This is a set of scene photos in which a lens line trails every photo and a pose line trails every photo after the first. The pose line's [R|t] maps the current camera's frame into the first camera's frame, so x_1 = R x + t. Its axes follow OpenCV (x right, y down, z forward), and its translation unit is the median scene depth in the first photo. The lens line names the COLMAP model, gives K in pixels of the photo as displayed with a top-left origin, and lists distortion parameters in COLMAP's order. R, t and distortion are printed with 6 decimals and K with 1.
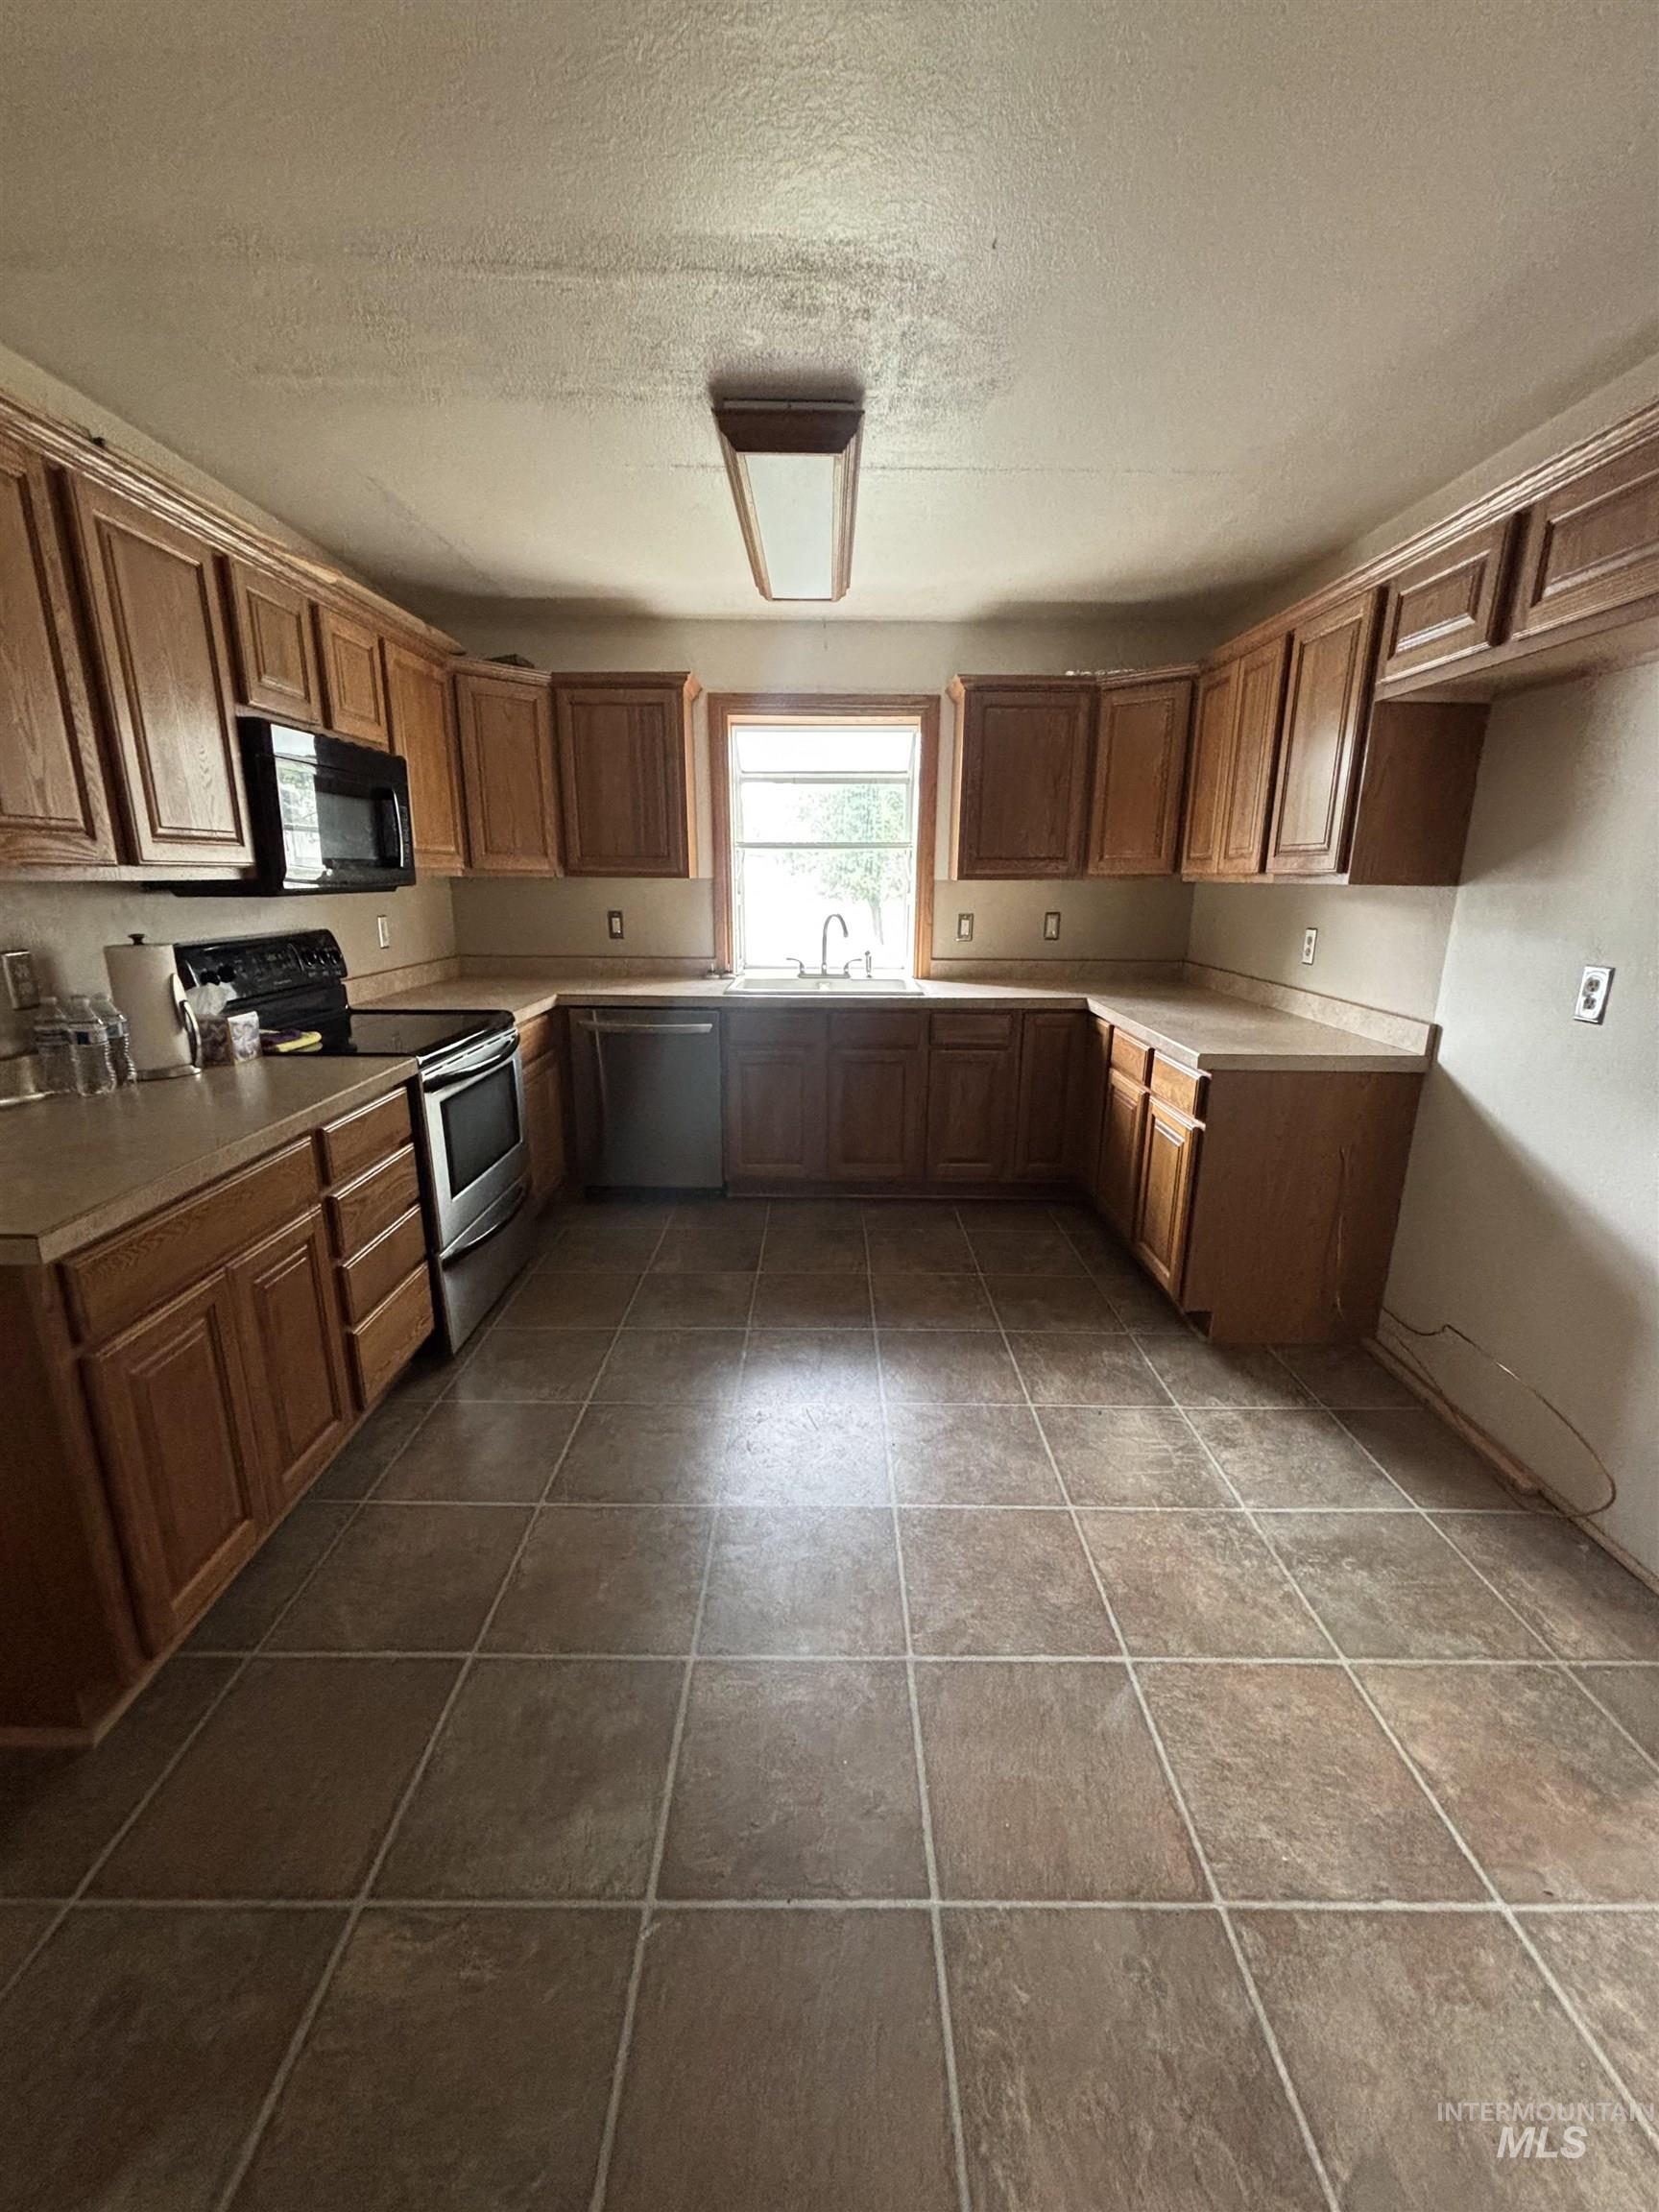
lens RADIAL K [[886.0, 0, 832.6], [0, 886.0, 1107.5], [0, 0, 1]] dist [0.006286, -0.002682]
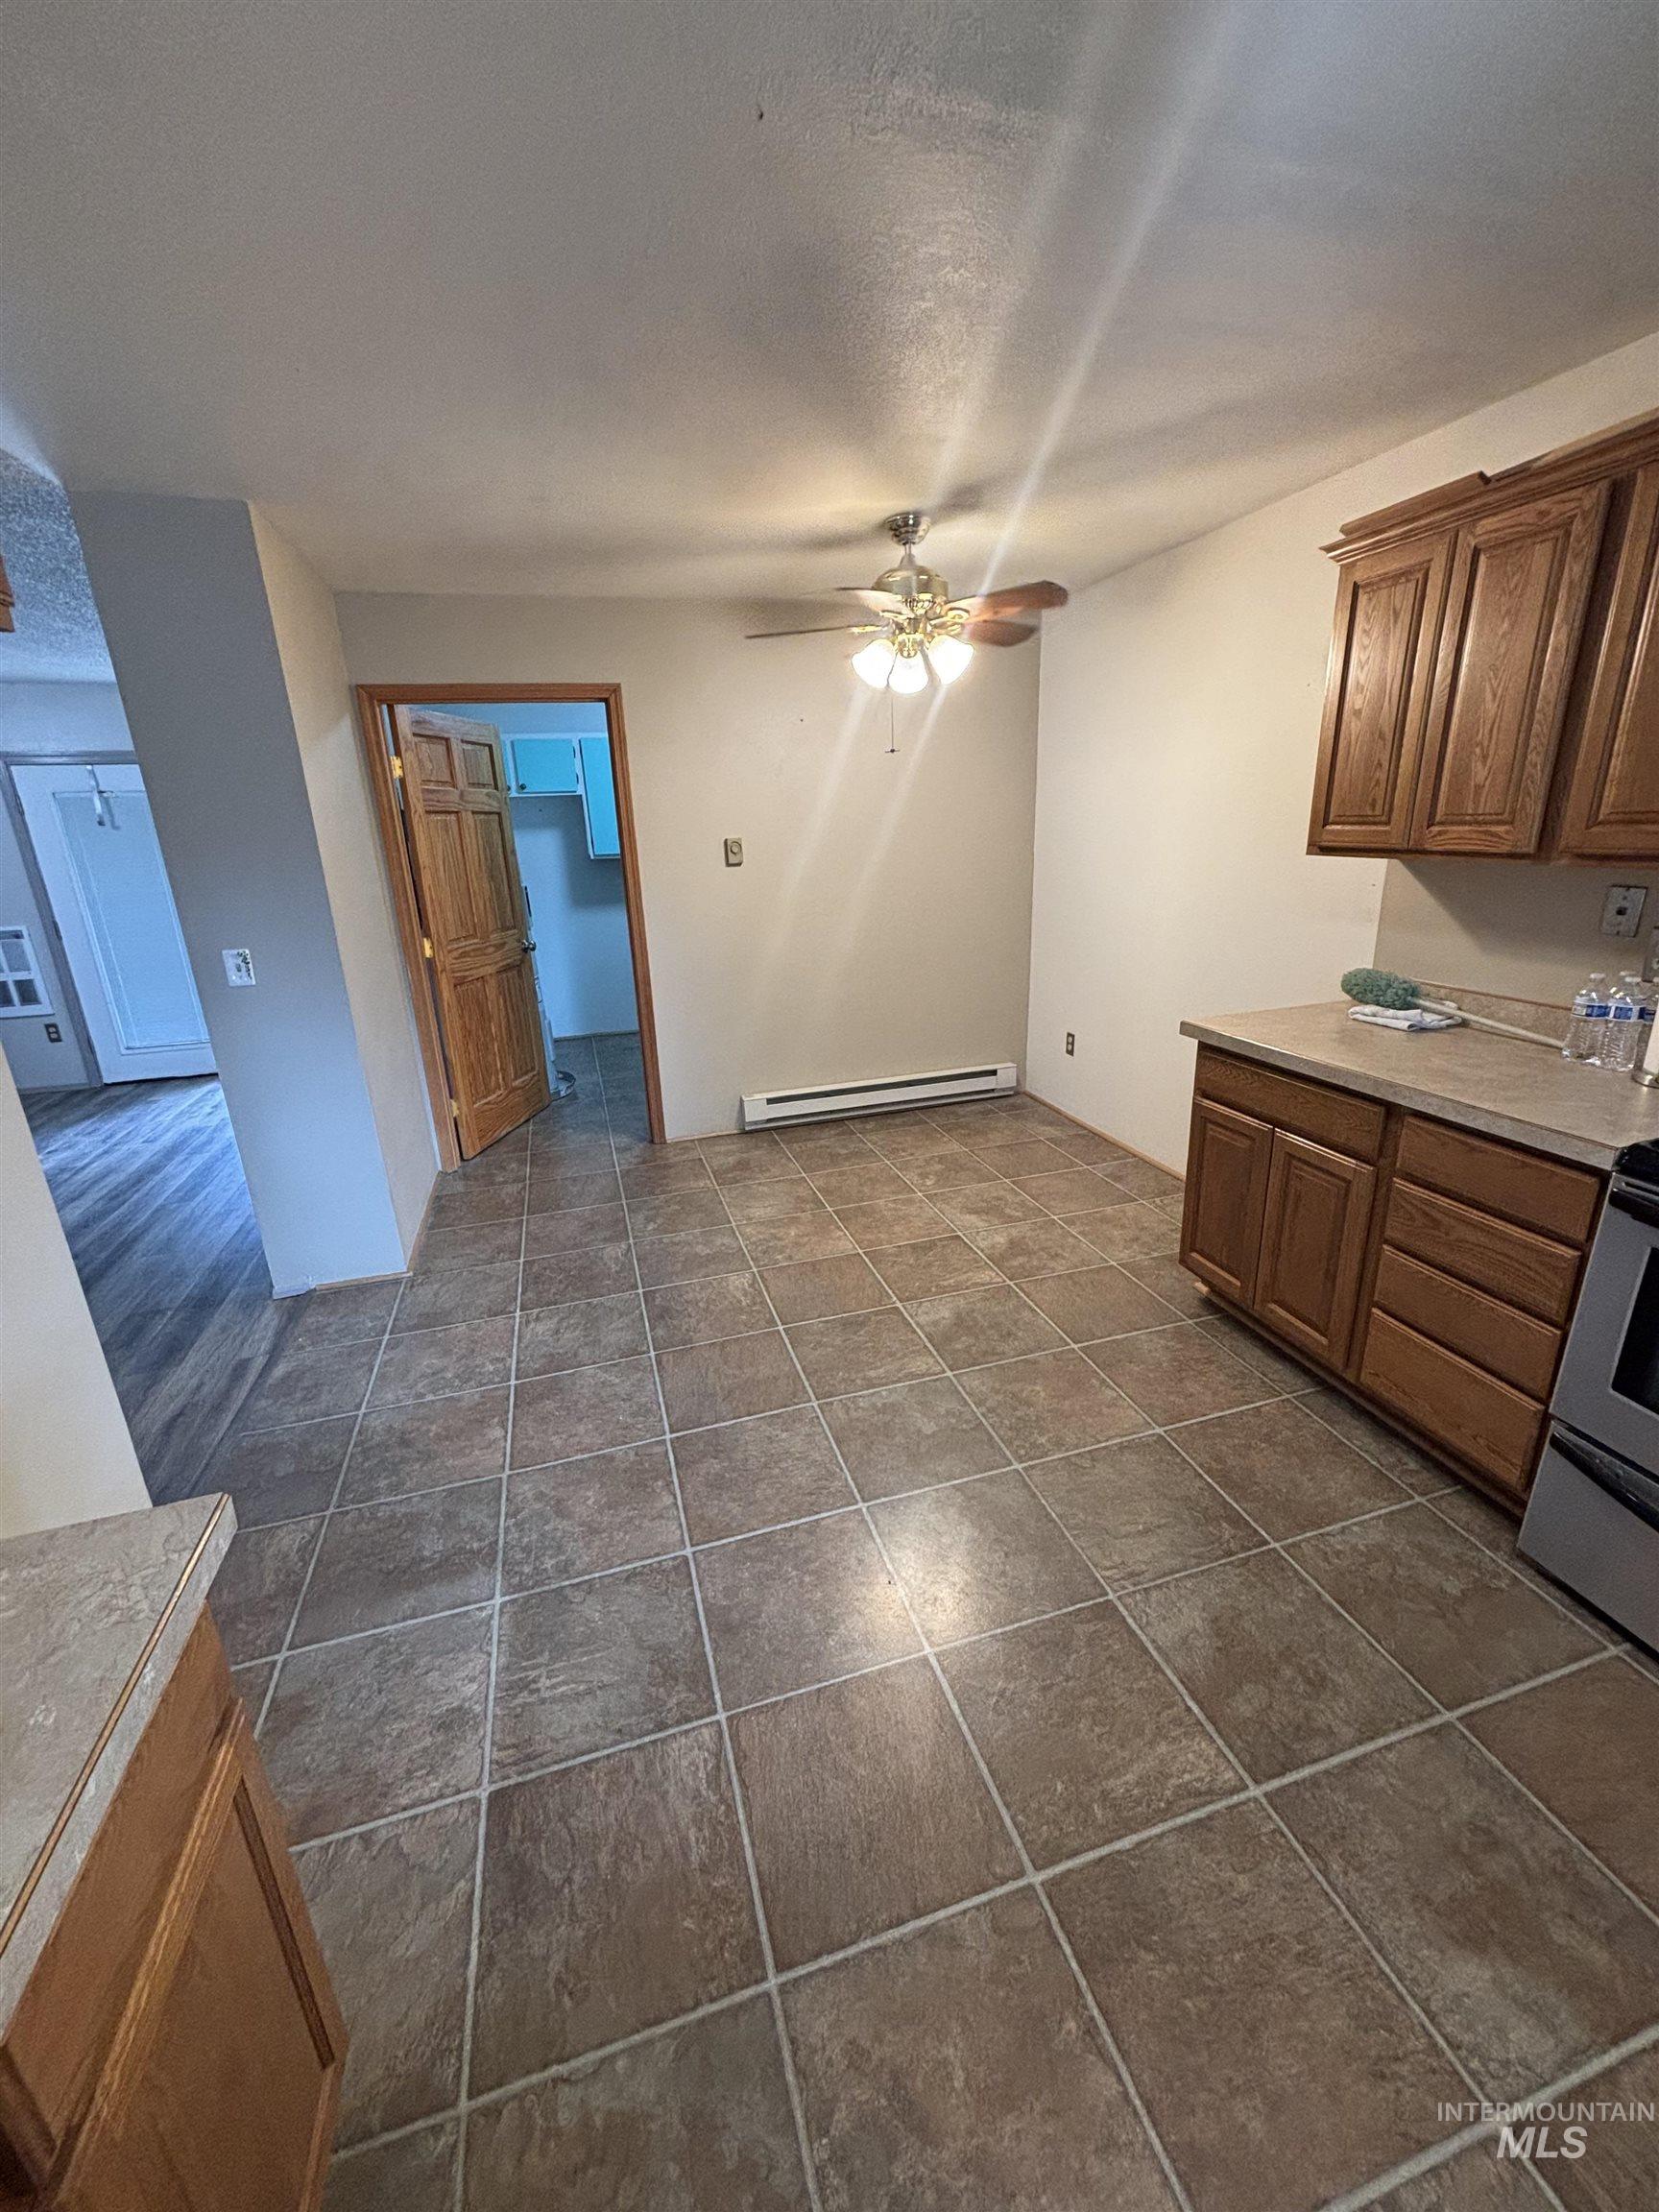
lens RADIAL K [[886.0, 0, 833.1], [0, 886.0, 1103.5], [0, 0, 1]] dist [0.006286, -0.002682]
pose [[-0.957232, 0.112693, -0.266473, 0.281307], [-0.048087, 0.846245, 0.530619, -0.422344], [0.285298, 0.520739, -0.804634, 1.375015]]
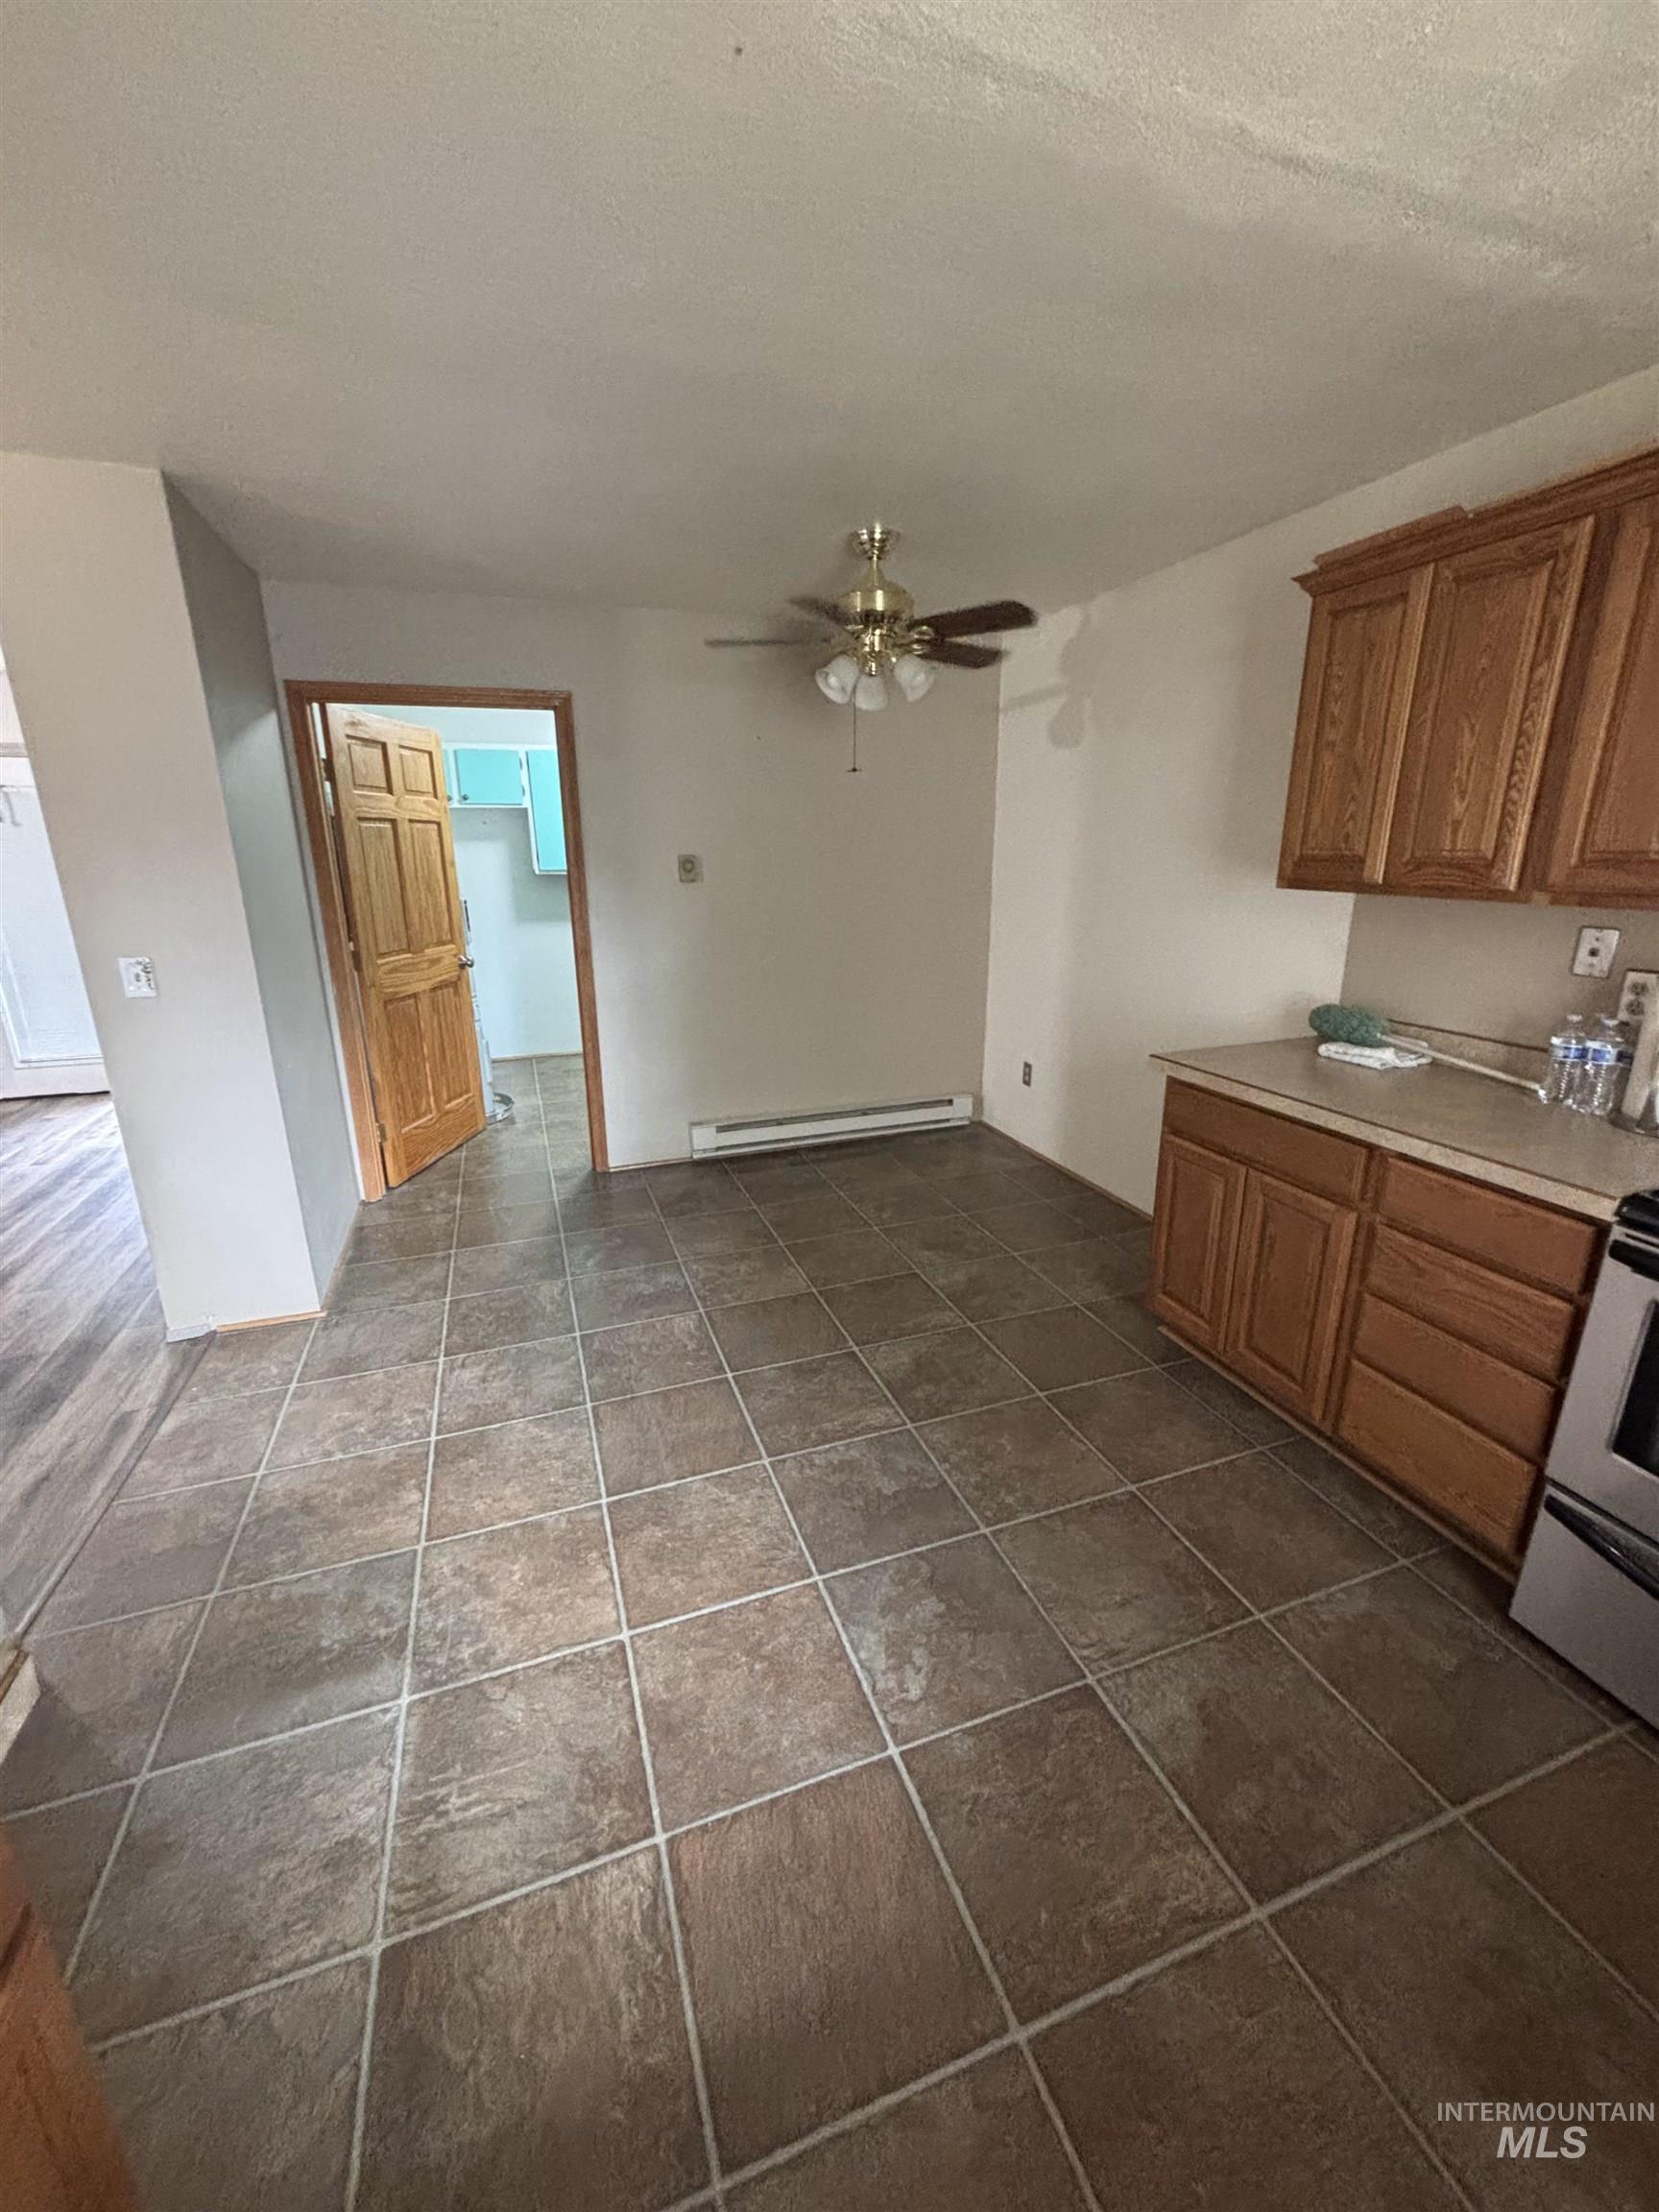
lens RADIAL K [[886.0, 0, 832.9], [0, 886.0, 1104.1], [0, 0, 1]] dist [0.006286, -0.002682]
pose [[-0.940886, 0.091800, -0.326047, 0.274617], [-0.090631, 0.859251, 0.503462, -0.394968], [0.326374, 0.503250, -0.800137, 1.314592]]
